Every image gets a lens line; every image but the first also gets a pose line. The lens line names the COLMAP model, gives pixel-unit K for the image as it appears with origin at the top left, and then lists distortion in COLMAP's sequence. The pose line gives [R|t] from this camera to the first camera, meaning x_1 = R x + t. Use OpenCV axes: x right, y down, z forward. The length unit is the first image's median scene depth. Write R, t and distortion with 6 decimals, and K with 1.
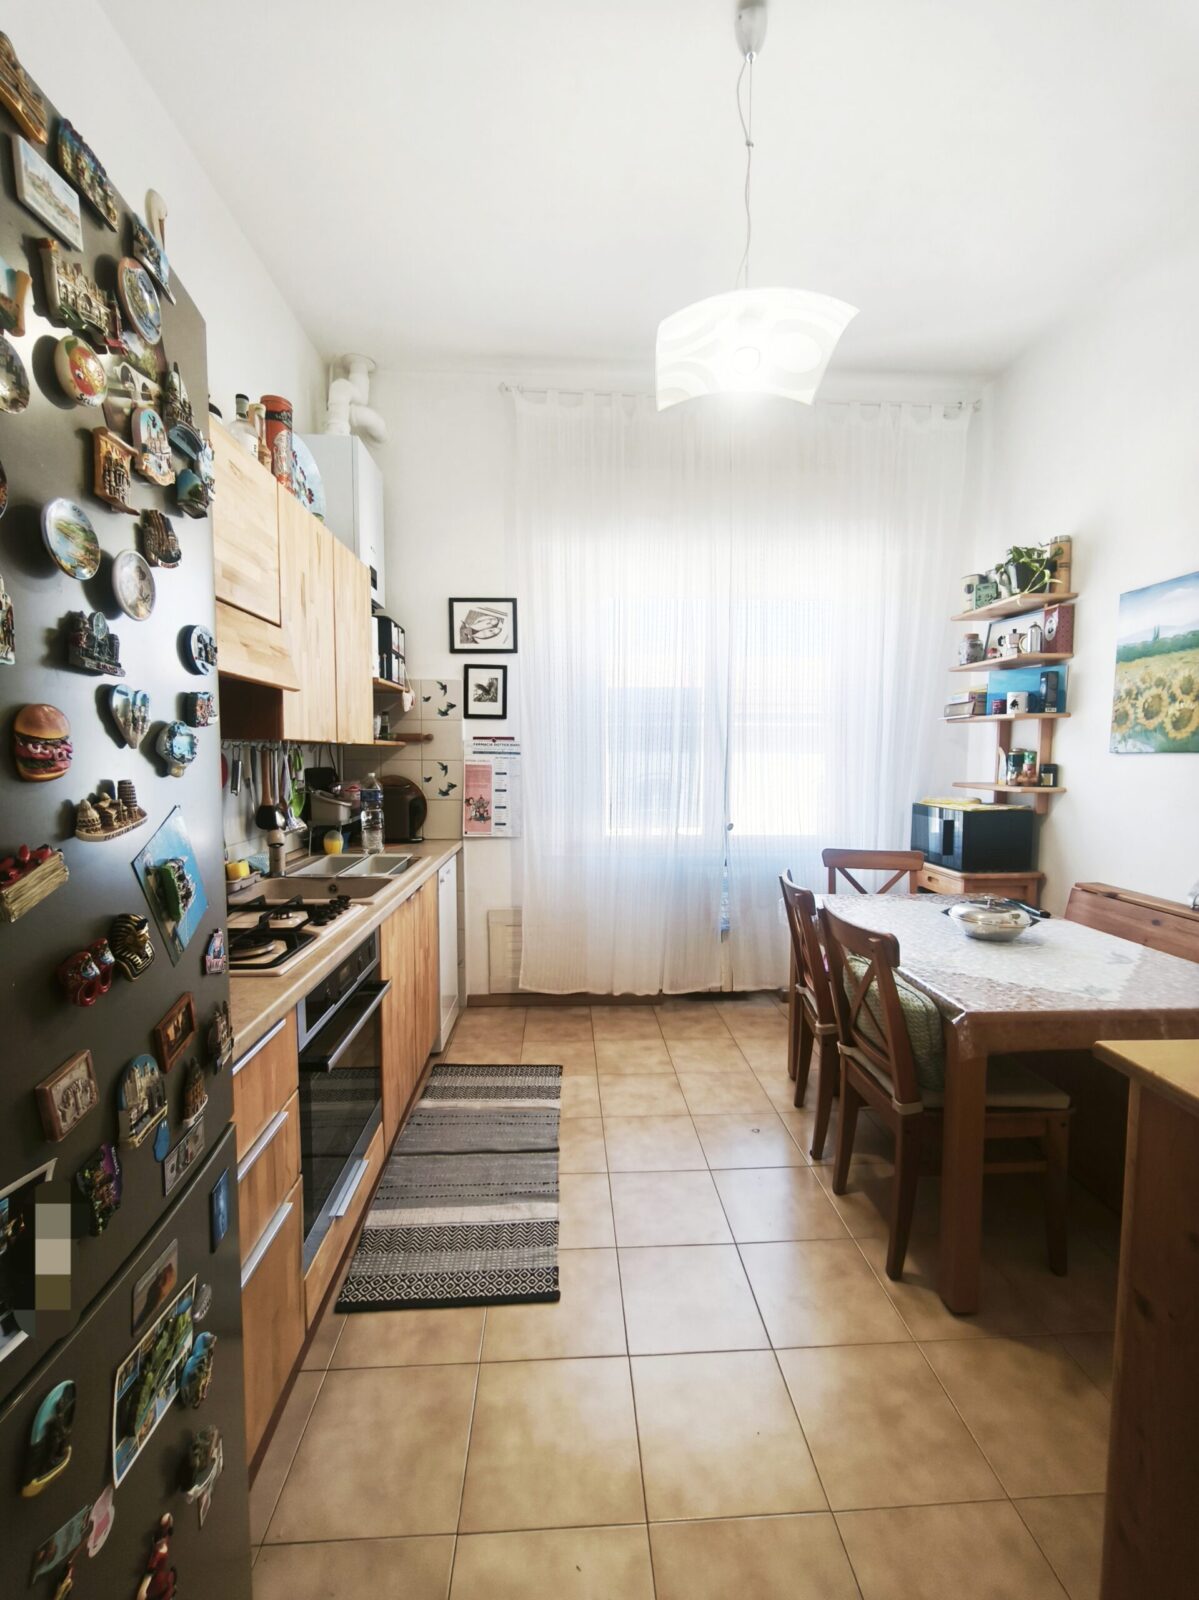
lens RADIAL K [[715.6, 0, 599.5], [0, 715.6, 800.0], [0, 0, 1]] dist [-0.003332, -0.000662]
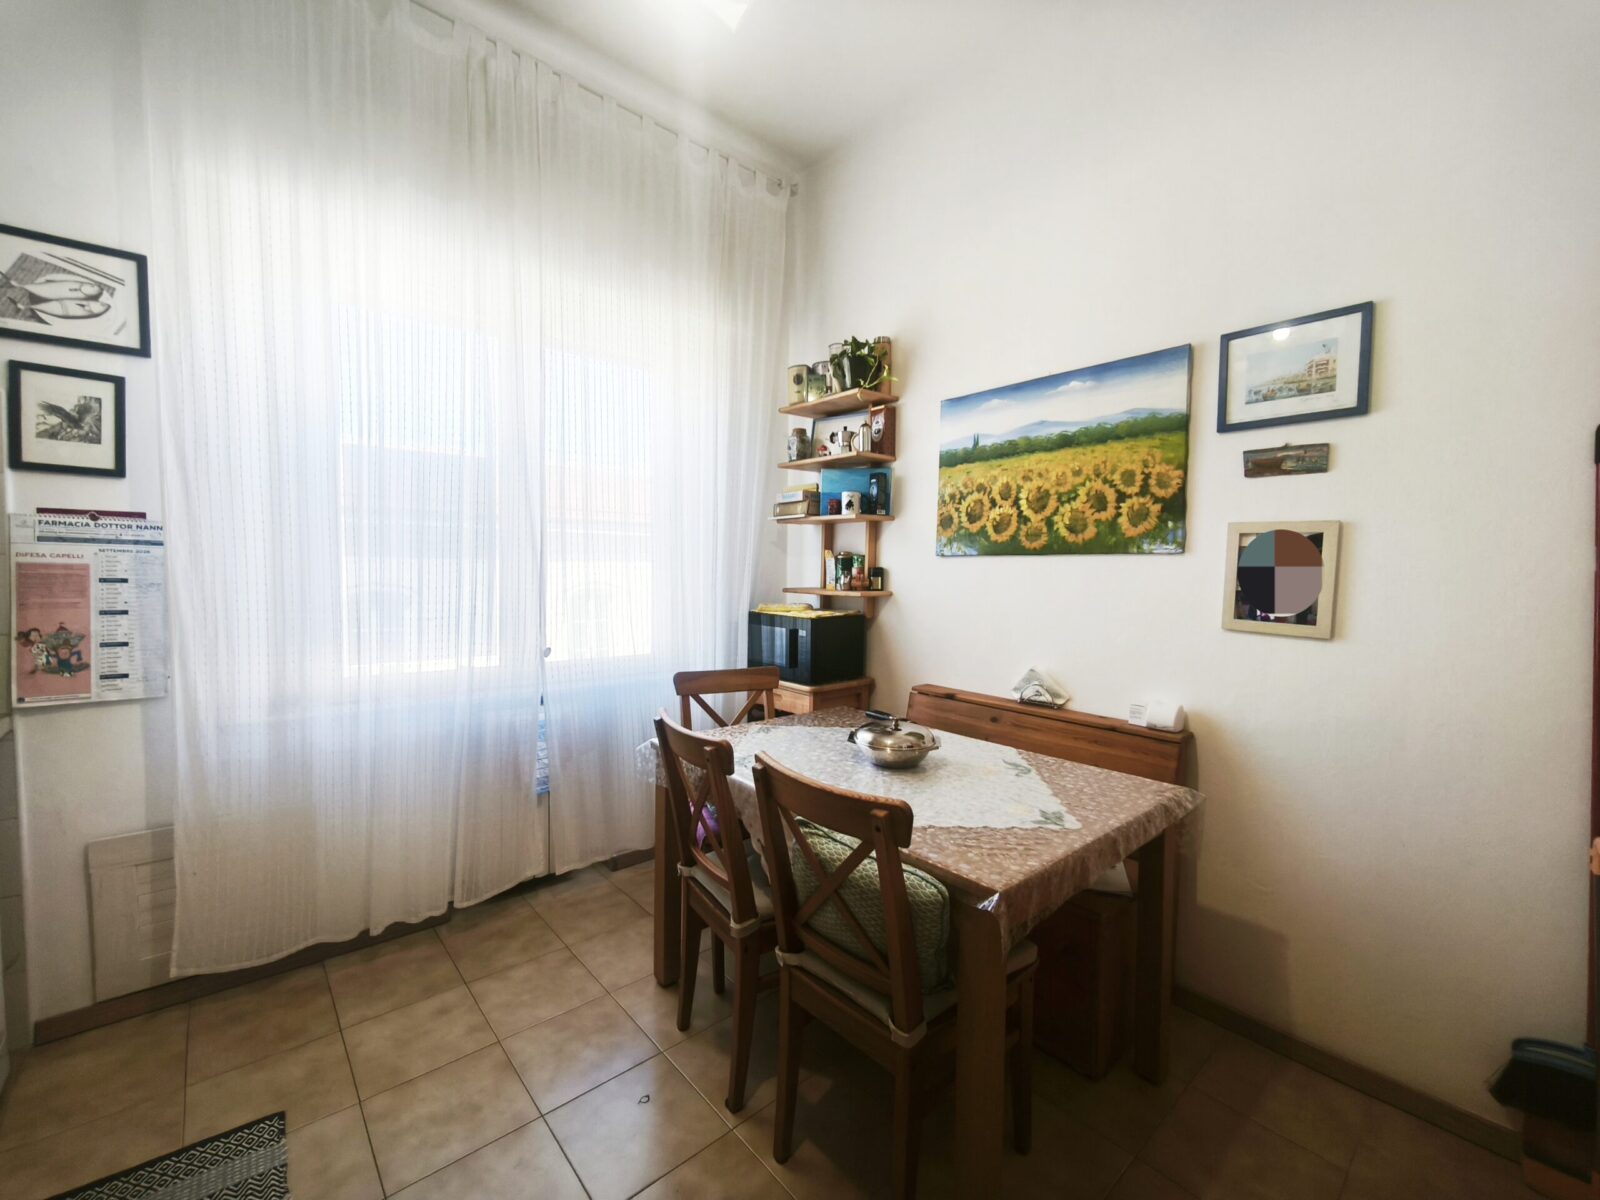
lens RADIAL K [[715.6, 0, 800.0], [0, 715.6, 600.0], [0, 0, 1]] dist [-0.003332, -0.000662]
pose [[0.804706, -0.022071, 0.593263, -0.042952], [0.032069, 0.999466, -0.006316, -0.002714], [-0.592807, 0.024107, 0.804984, 0.277564]]
